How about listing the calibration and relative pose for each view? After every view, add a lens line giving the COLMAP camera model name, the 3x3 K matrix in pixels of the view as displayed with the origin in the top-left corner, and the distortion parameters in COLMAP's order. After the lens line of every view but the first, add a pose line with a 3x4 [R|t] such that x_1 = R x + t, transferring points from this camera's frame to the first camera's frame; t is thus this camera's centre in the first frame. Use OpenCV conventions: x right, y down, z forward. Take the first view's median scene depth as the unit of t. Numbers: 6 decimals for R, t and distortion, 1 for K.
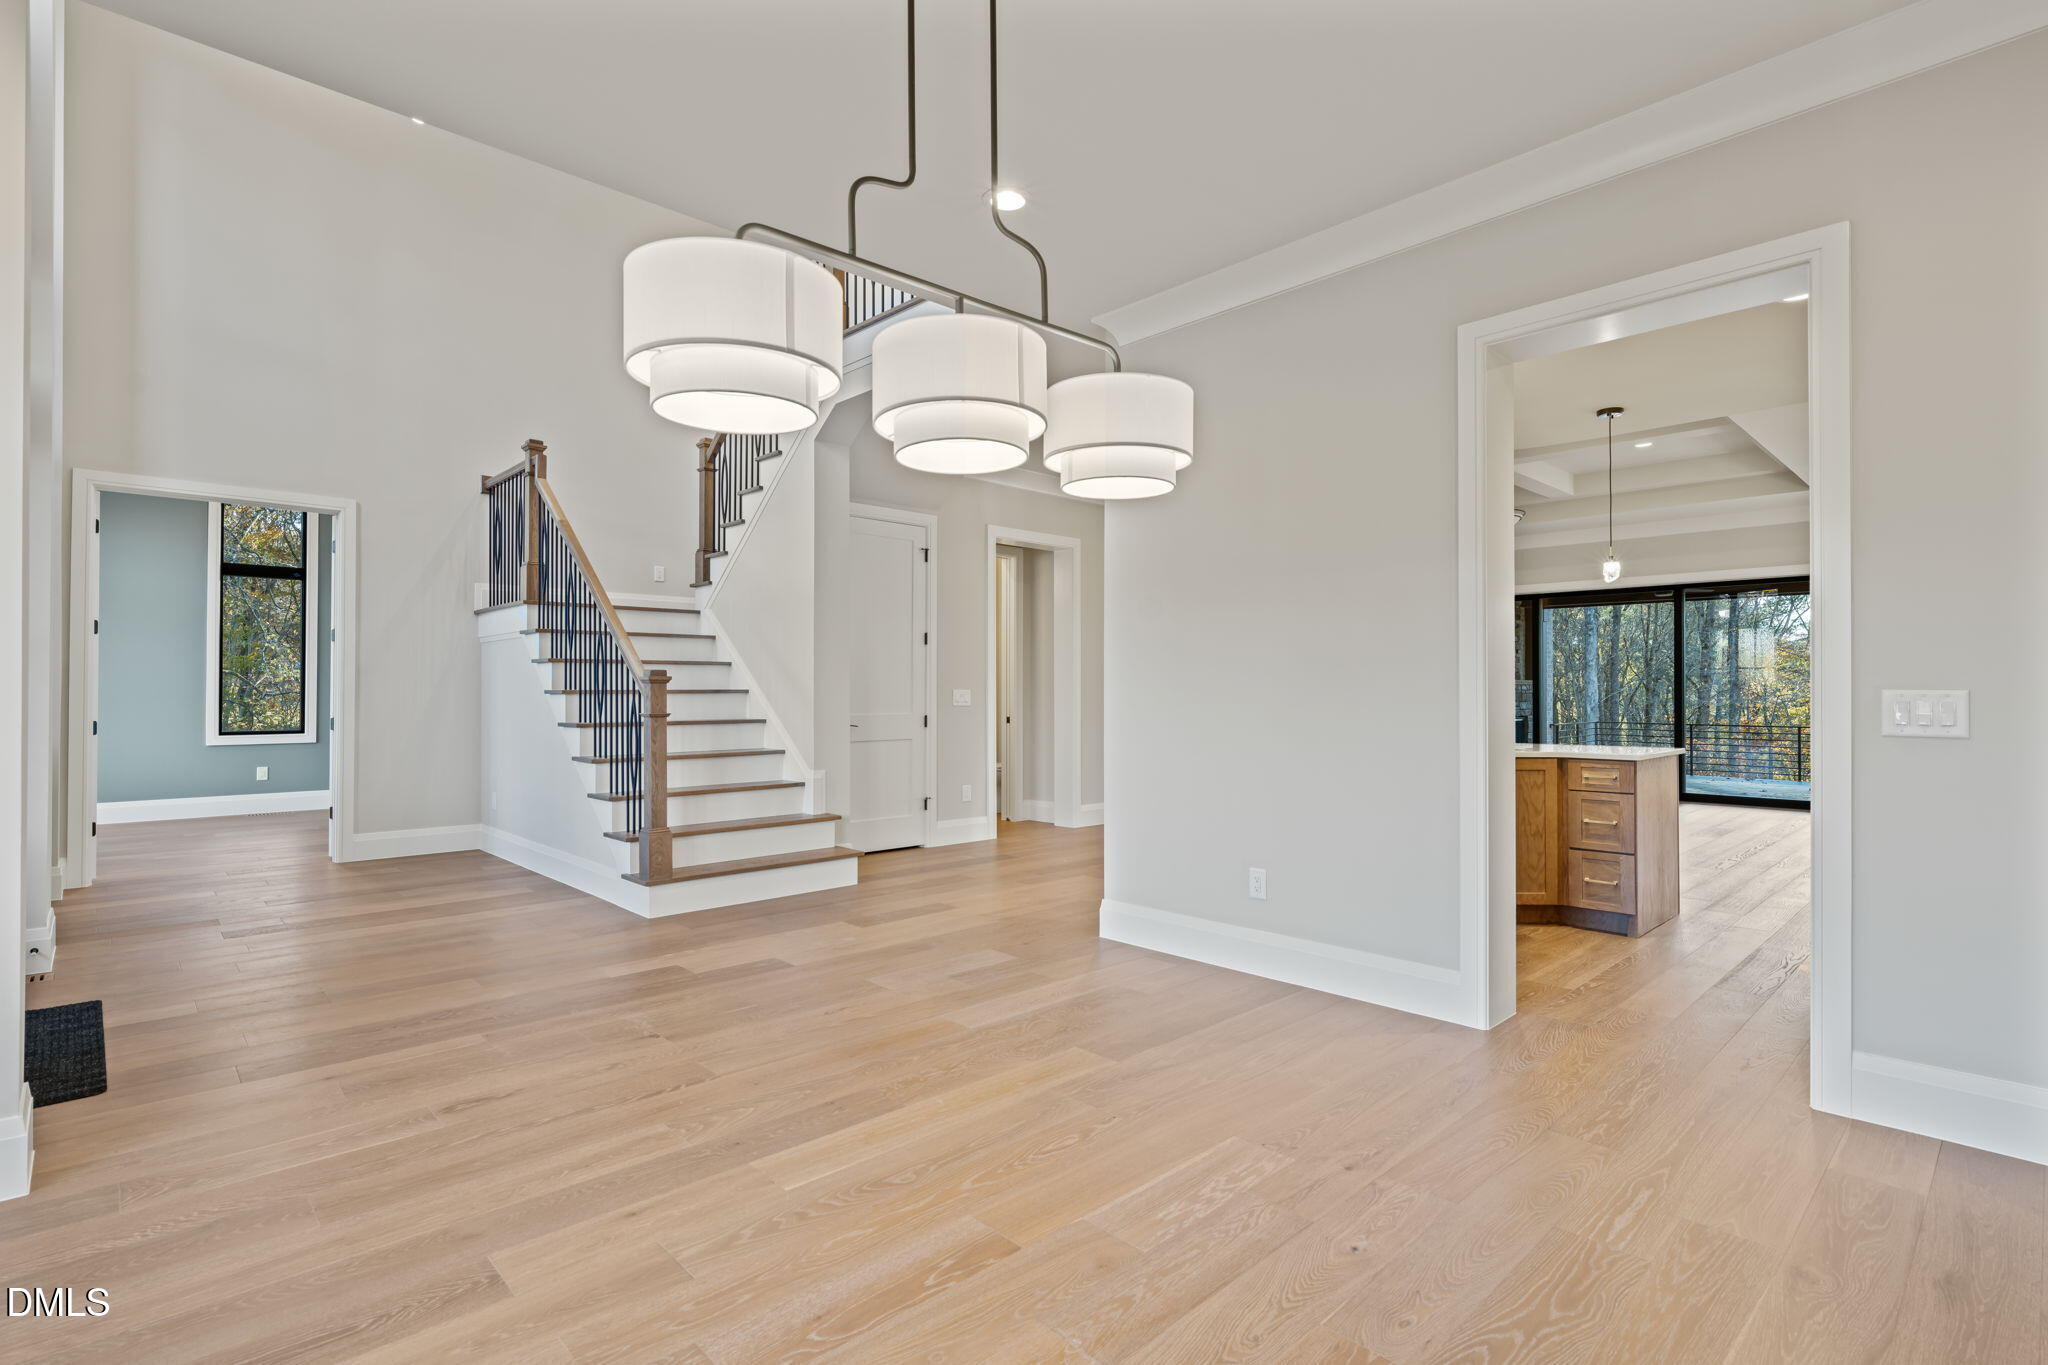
lens RADIAL K [[979.2, 0, 1032.1], [0, 979.2, 685.9], [0, 0, 1]] dist [-0.001174, 0.001172]
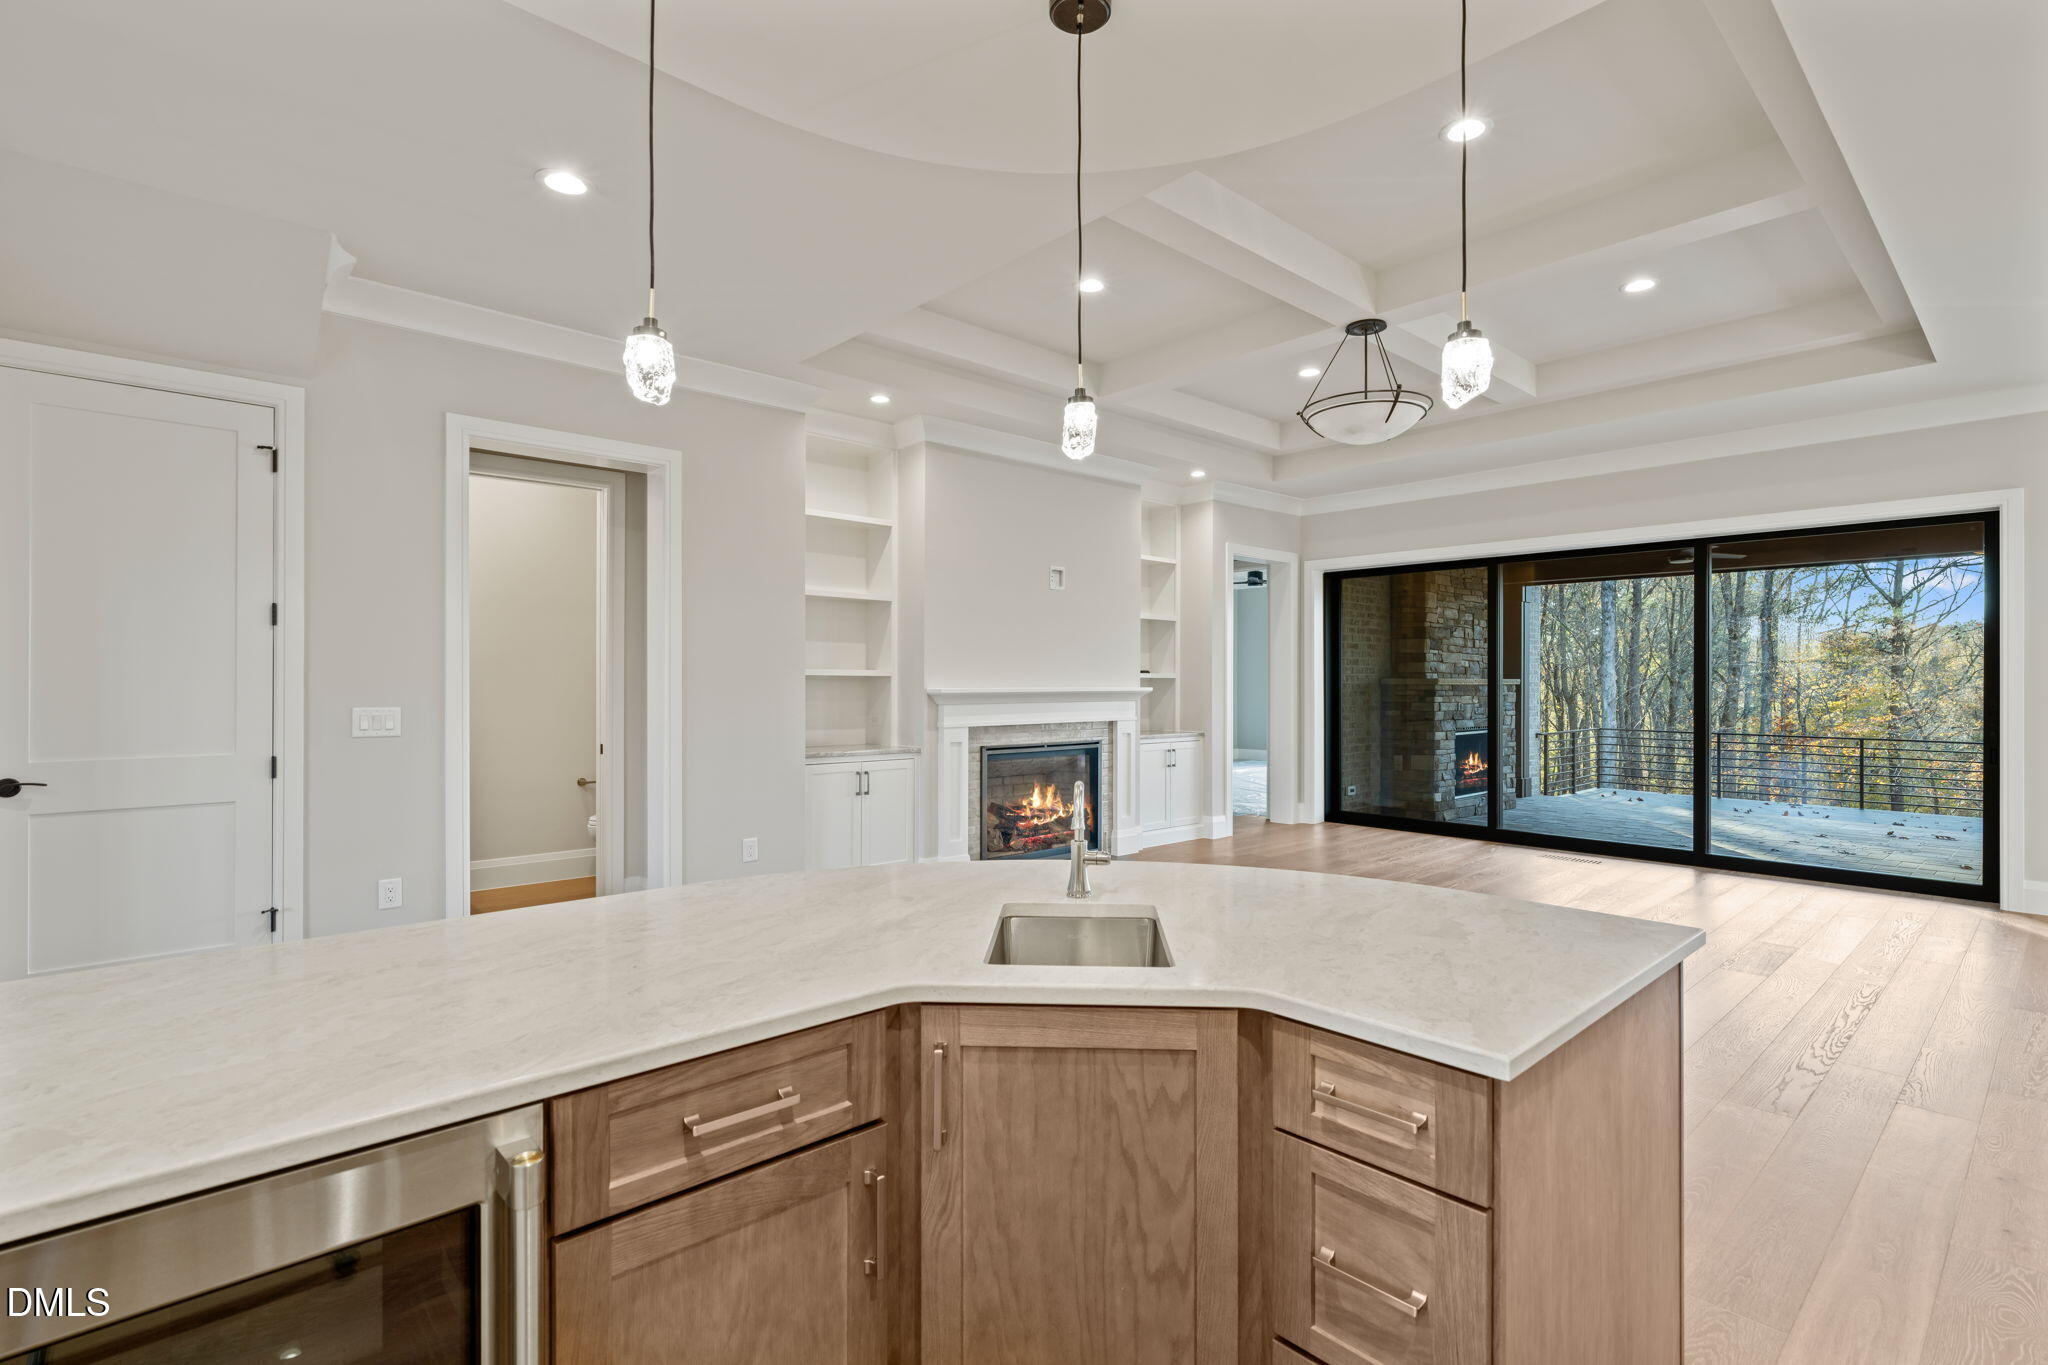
lens RADIAL K [[979.2, 0, 1023.6], [0, 979.2, 681.8], [0, 0, 1]] dist [-0.001174, 0.001172]
pose [[0.999705, 0.001212, -0.024247, 0.051748], [-0.001082, 0.999985, 0.005385, -0.002369], [0.024253, -0.005357, 0.999692, 0.077113]]
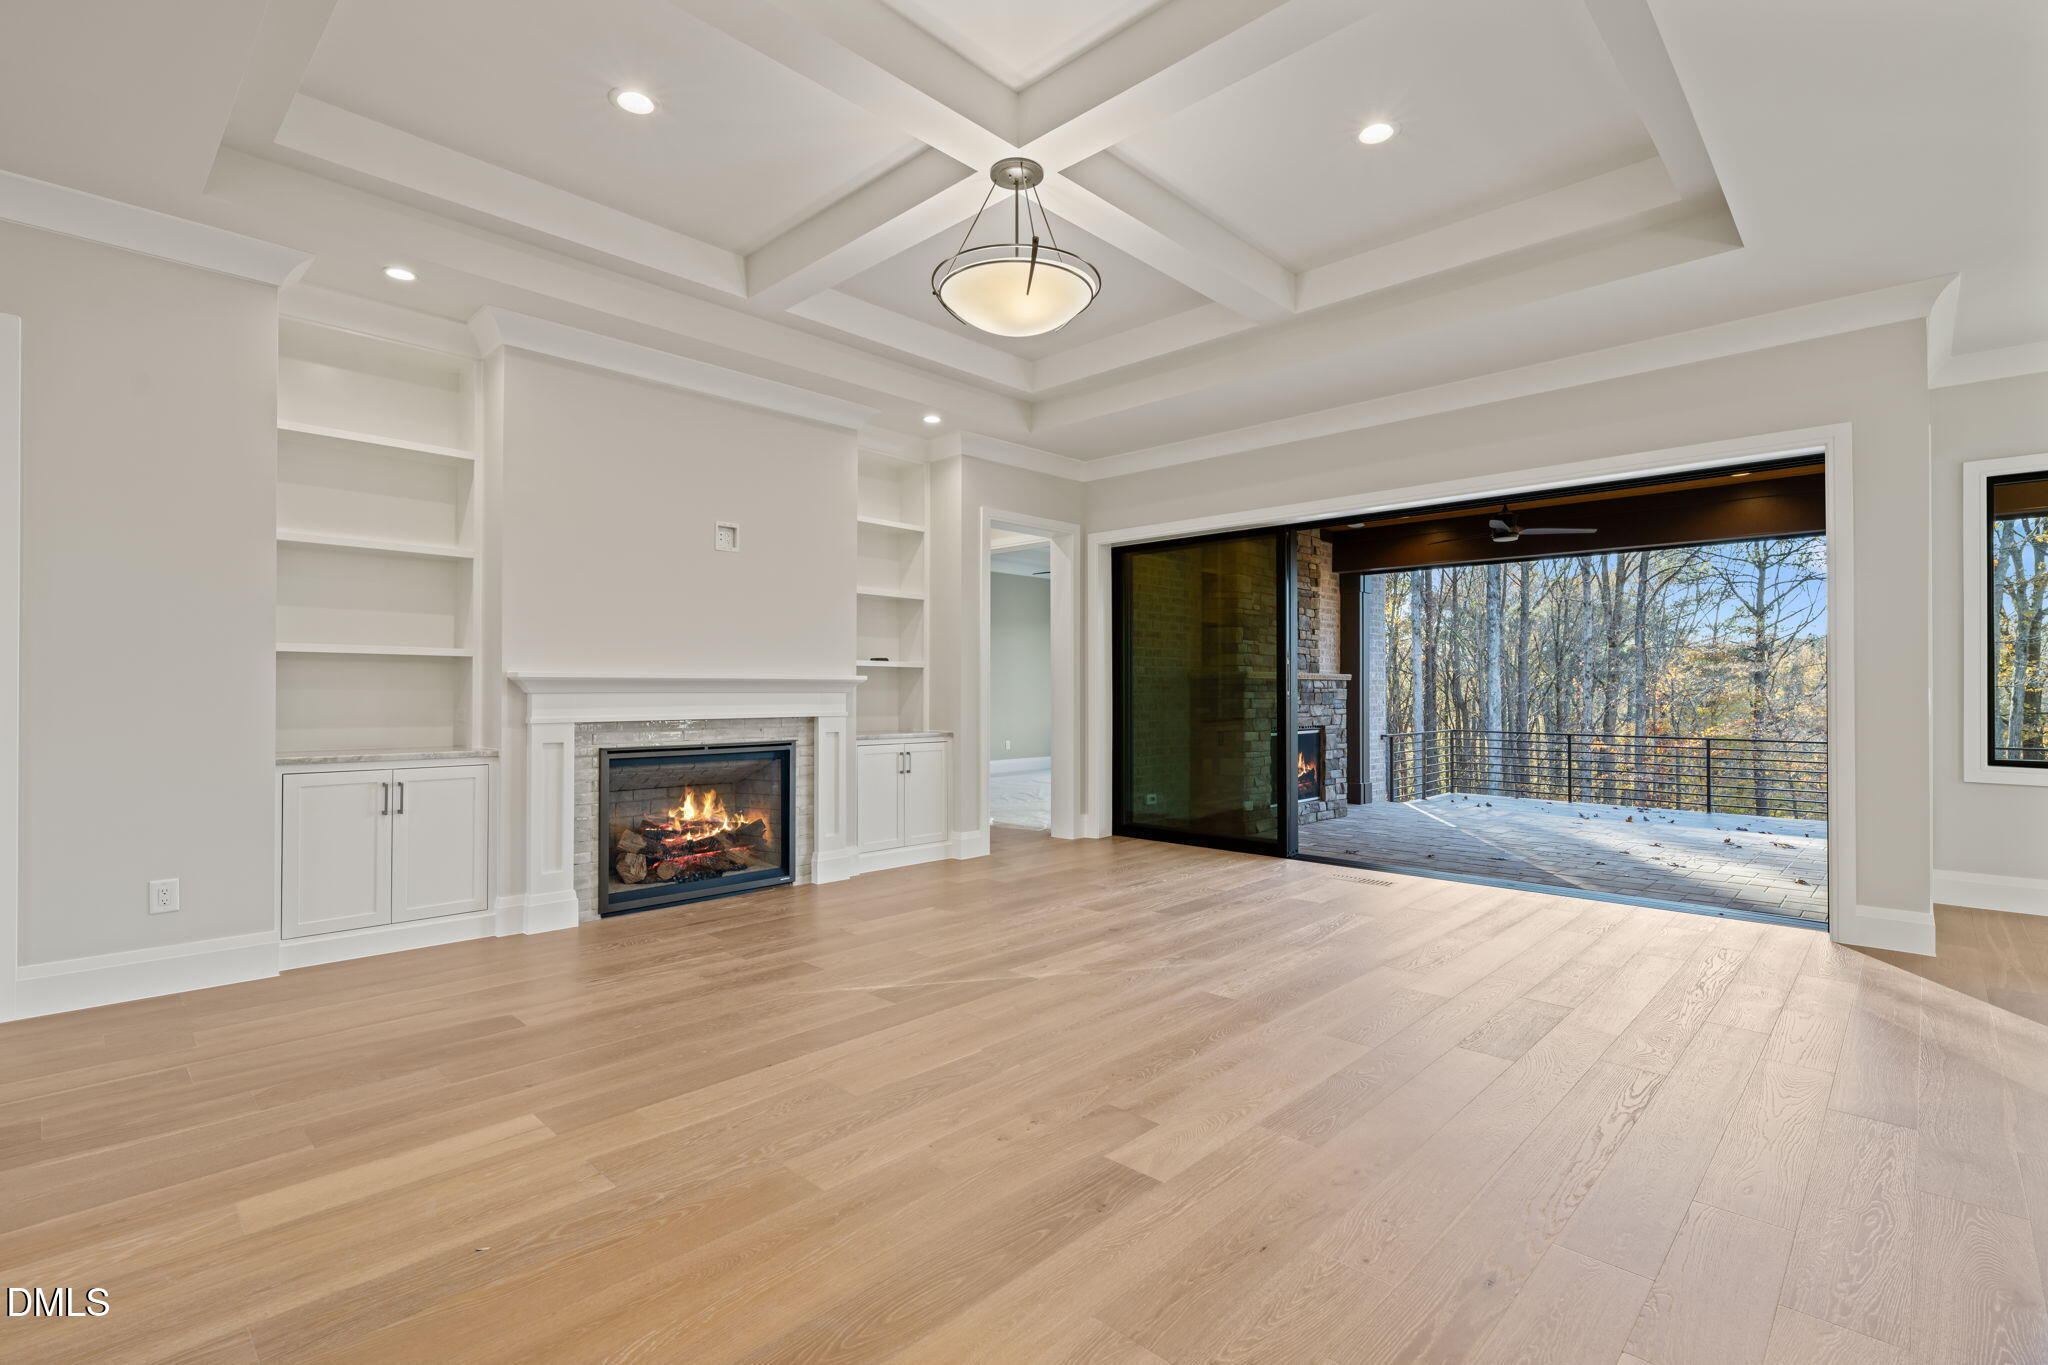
lens RADIAL K [[979.2, 0, 1018.5], [0, 979.2, 678.6], [0, 0, 1]] dist [-0.001174, 0.001172]
pose [[0.998524, 0.000612, 0.054311, 0.092599], [-0.000246, 0.999977, -0.006743, 0.001682], [-0.054314, 0.006720, 0.998501, 0.116500]]
